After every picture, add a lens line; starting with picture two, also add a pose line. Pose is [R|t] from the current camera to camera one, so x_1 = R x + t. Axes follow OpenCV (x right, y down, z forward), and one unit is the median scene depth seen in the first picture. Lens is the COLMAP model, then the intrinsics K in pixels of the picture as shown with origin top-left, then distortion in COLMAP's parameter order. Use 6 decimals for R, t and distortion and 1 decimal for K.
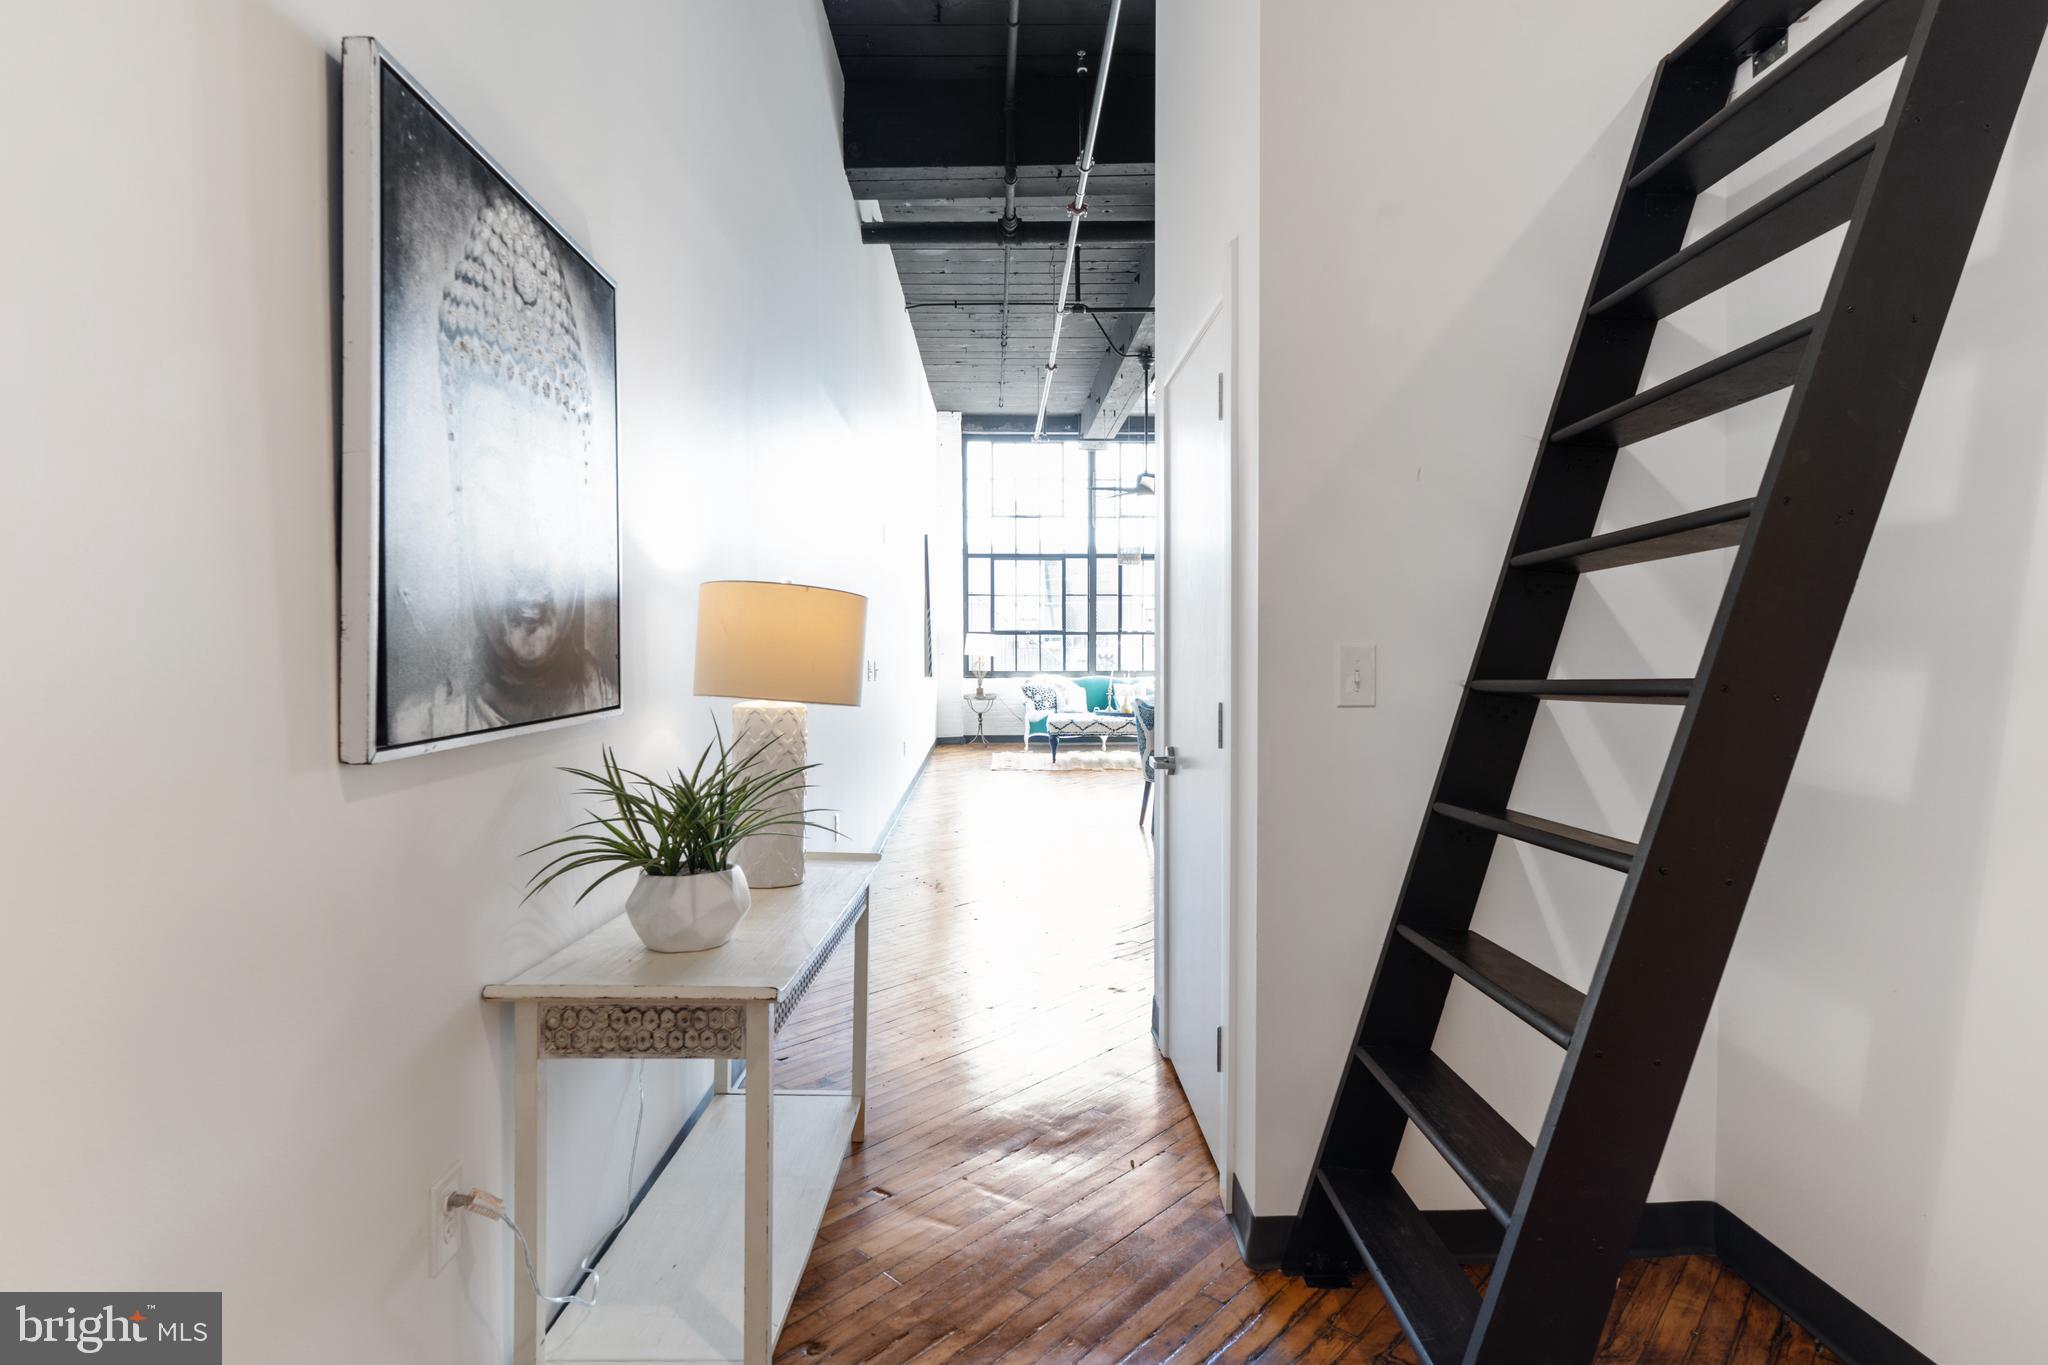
lens RADIAL K [[1074.9, 0, 1024.0], [0, 1074.9, 682.5], [0, 0, 1]] dist [0.000398, 0.000076]
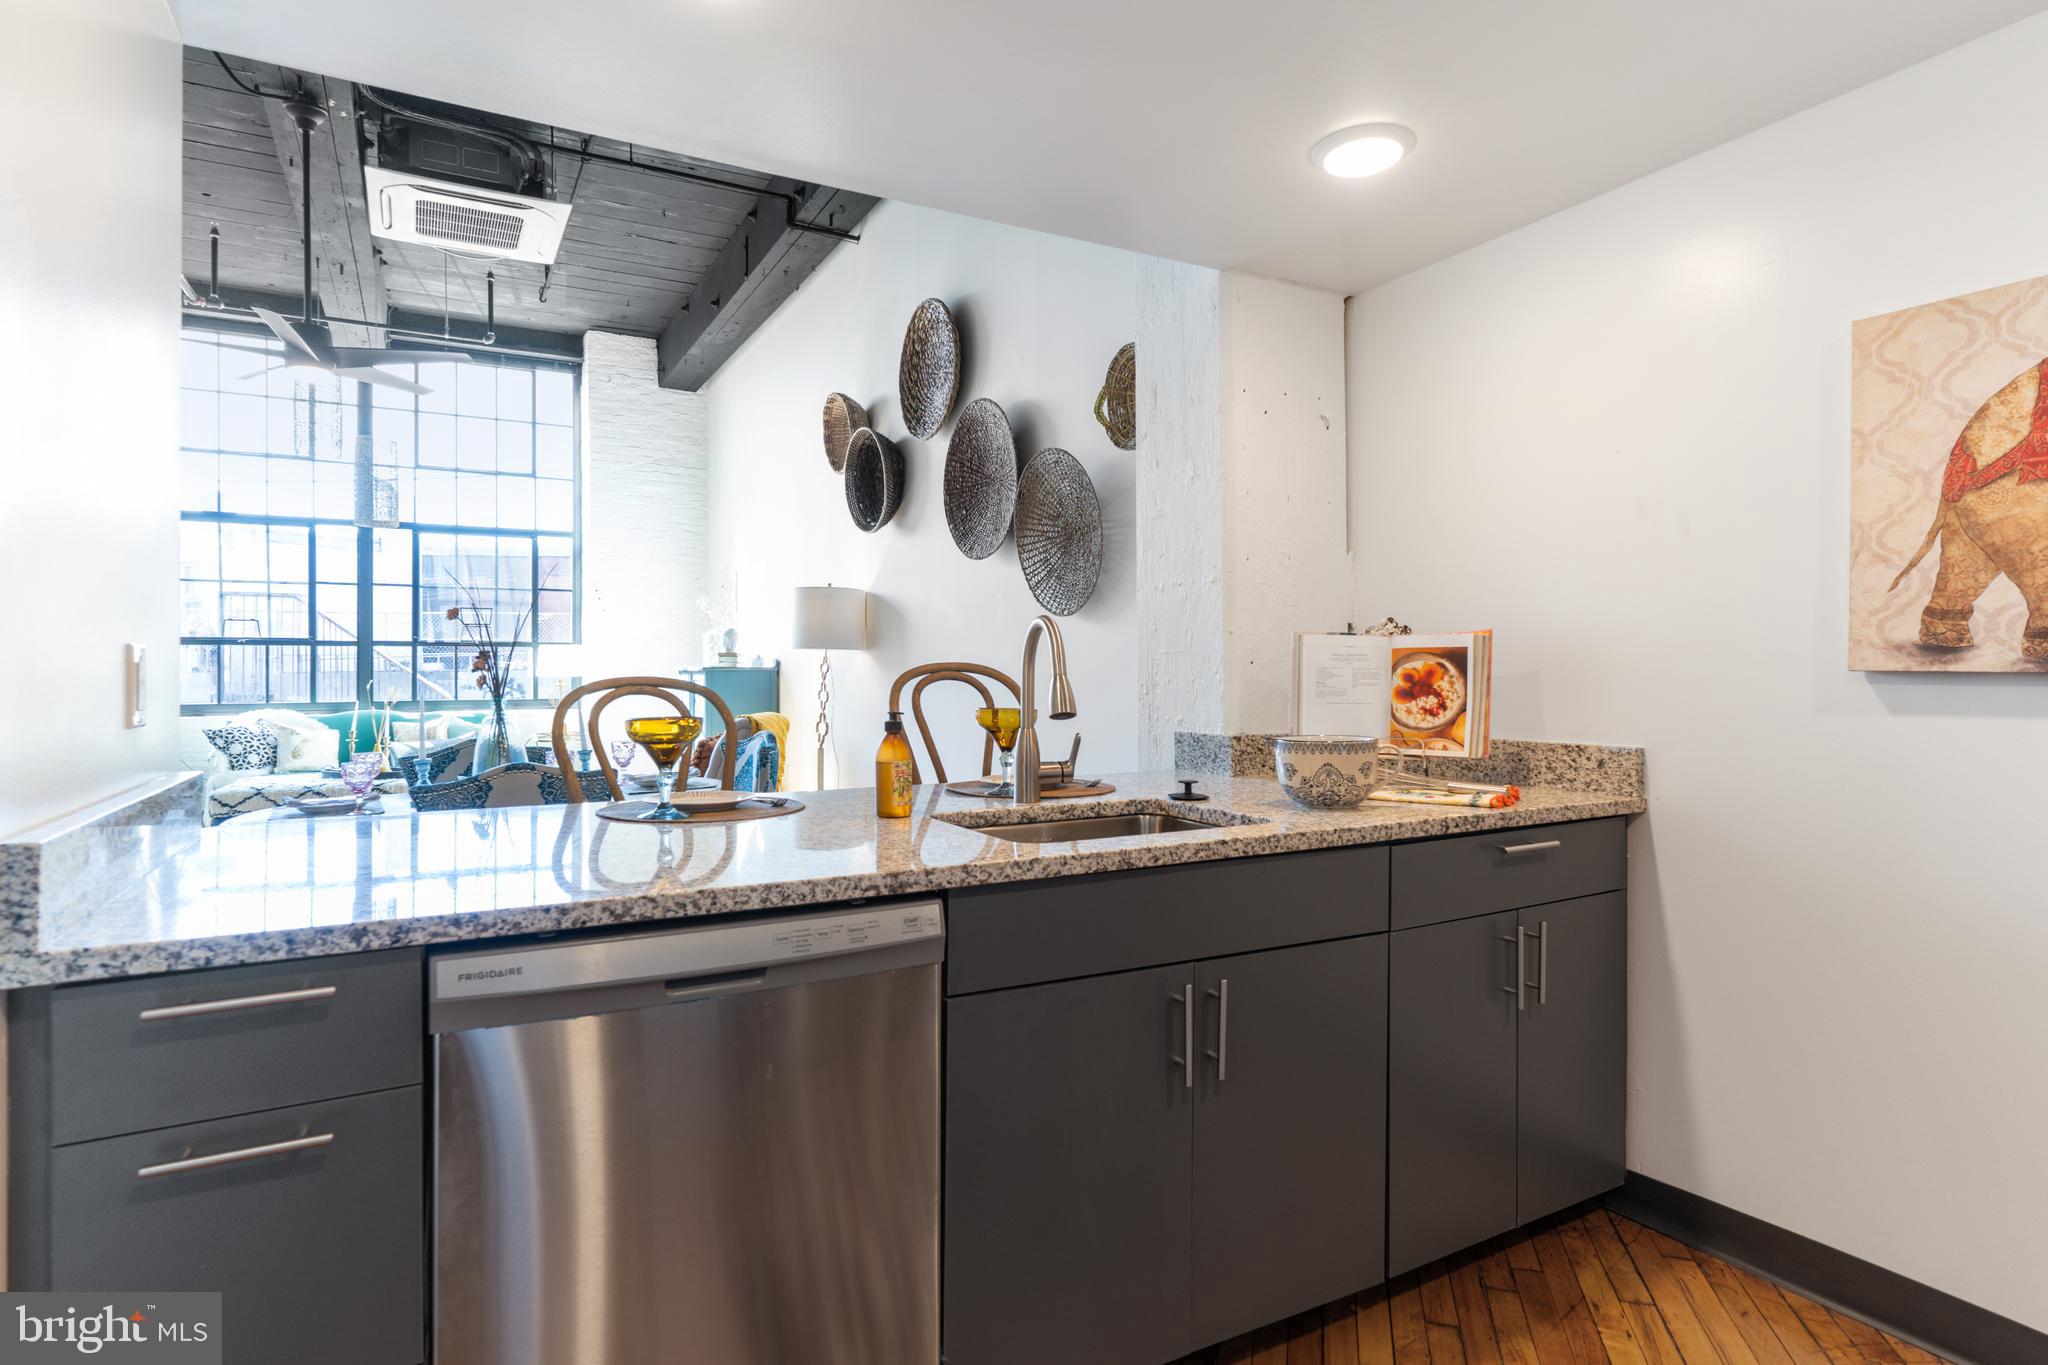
lens RADIAL K [[1061.1, 0, 1028.2], [0, 1061.1, 663.3], [0, 0, 1]] dist [0.000588, 0.000358]
pose [[0.884418, 0.000776, 0.466695, 0.120134], [0.018033, 0.999195, -0.035835, -0.003976], [-0.466347, 0.040110, 0.883692, 0.259768]]
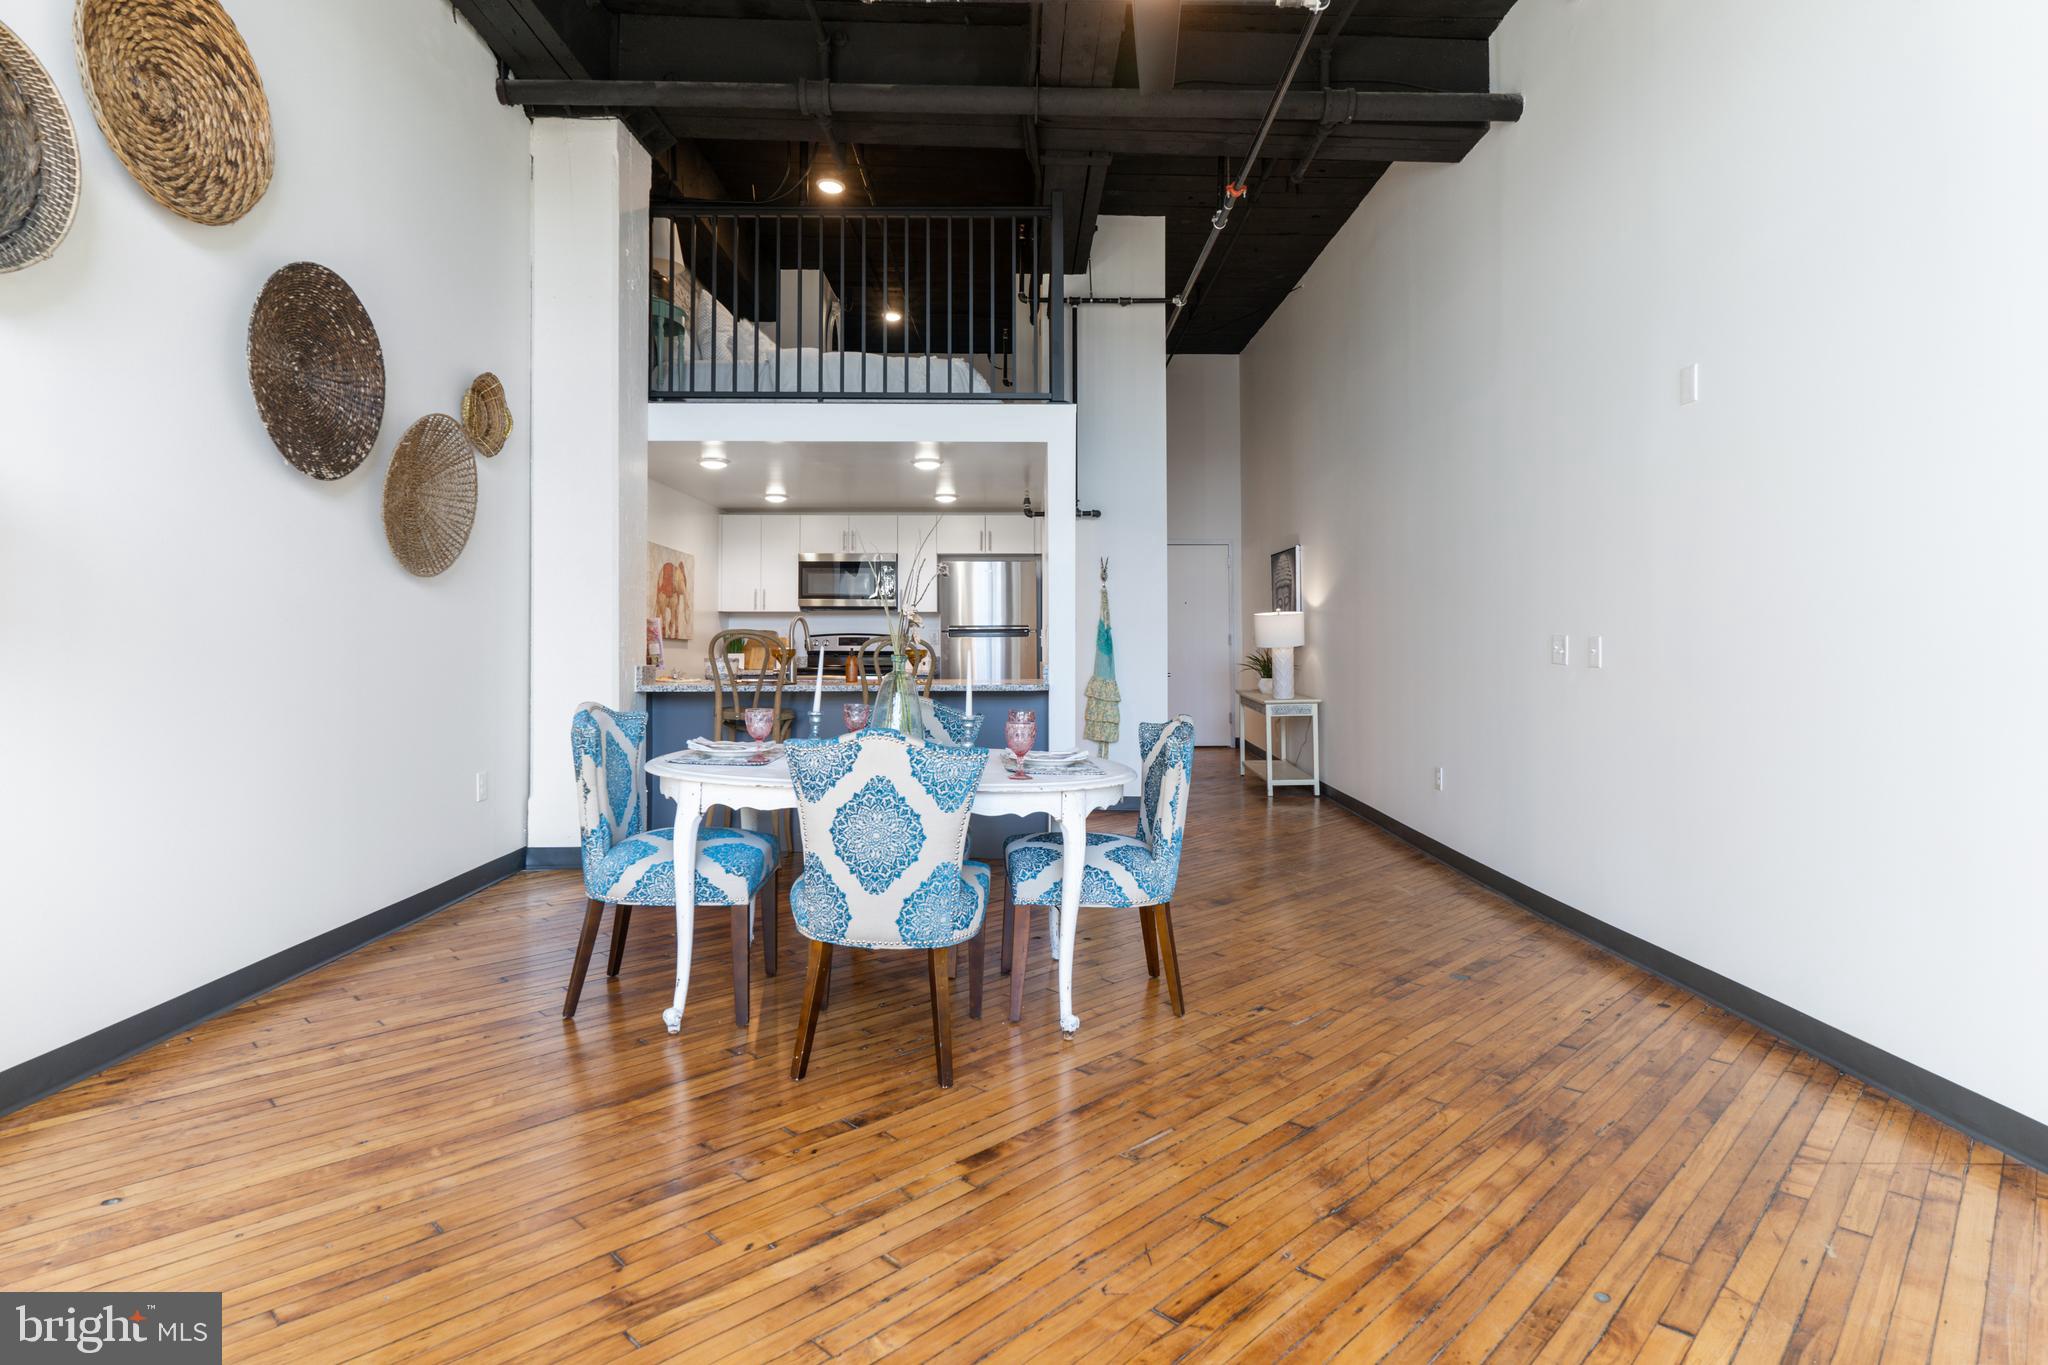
lens RADIAL K [[1067.7, 0, 1021.9], [0, 1067.7, 626.5], [0, 0, 1]] dist [0.000912, 0.000102]
pose [[-0.999419, 0.000355, 0.034081, 0.085538], [0.000791, 0.999918, 0.012785, -0.017057], [-0.034073, 0.012804, -0.999337, 0.819502]]
